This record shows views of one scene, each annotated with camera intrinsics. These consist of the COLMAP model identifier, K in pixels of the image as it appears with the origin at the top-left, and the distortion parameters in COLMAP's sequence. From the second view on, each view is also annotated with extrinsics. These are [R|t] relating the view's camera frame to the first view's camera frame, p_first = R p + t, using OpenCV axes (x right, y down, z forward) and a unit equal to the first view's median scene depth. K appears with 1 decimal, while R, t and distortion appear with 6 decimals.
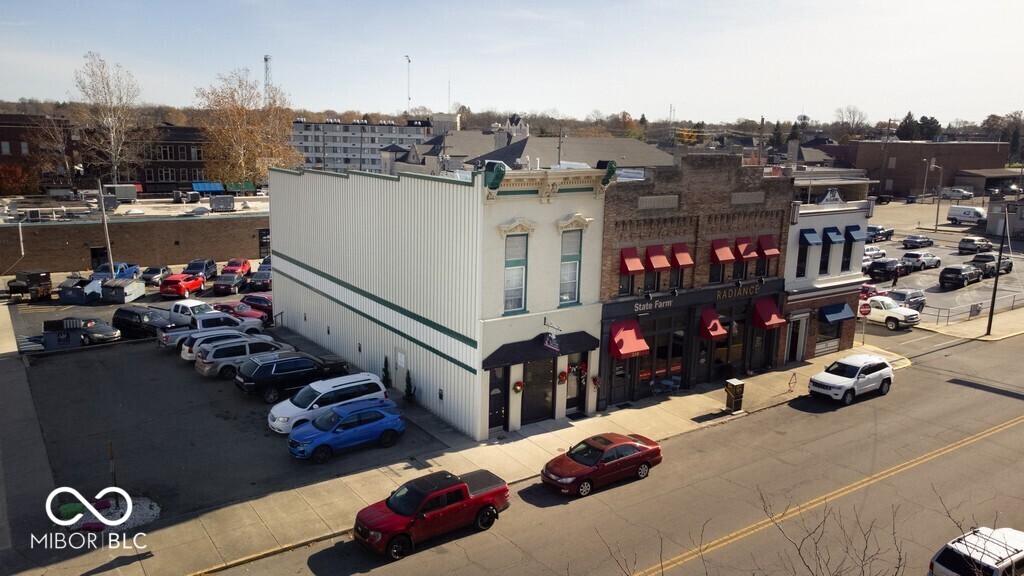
lens RADIAL K [[757.3, 0, 512.0], [0, 757.3, 288.0], [0, 0, 1]] dist [0.049389, 0.000066]
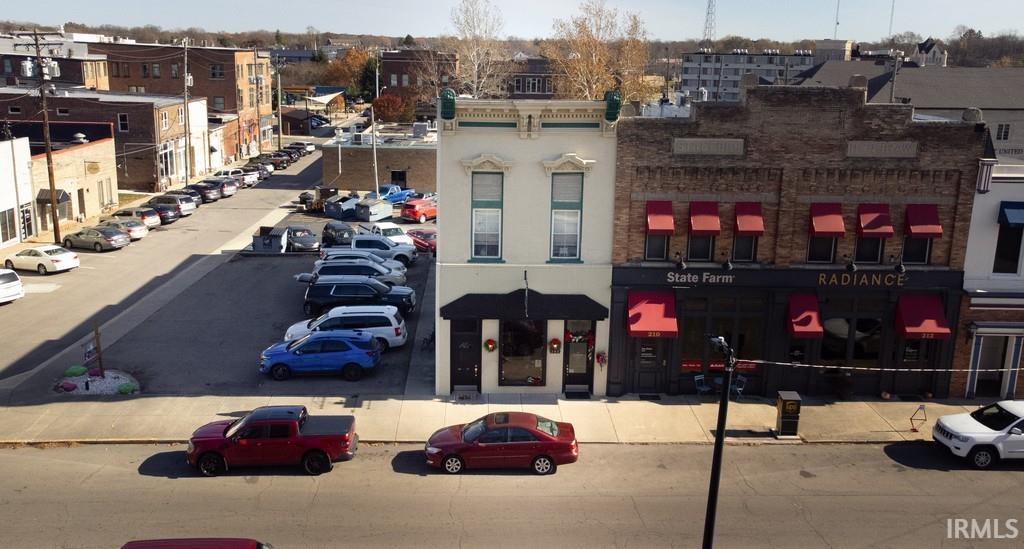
lens RADIAL K [[851.7, 0, 511.1], [0, 851.7, 236.5], [0, 0, 1]] dist [0.045256, 0.006774]
pose [[0.844339, 0.107680, -0.524878, 0.492677], [-0.110235, 0.993552, 0.026502, -0.022267], [0.524347, 0.035483, 0.850765, 0.150817]]
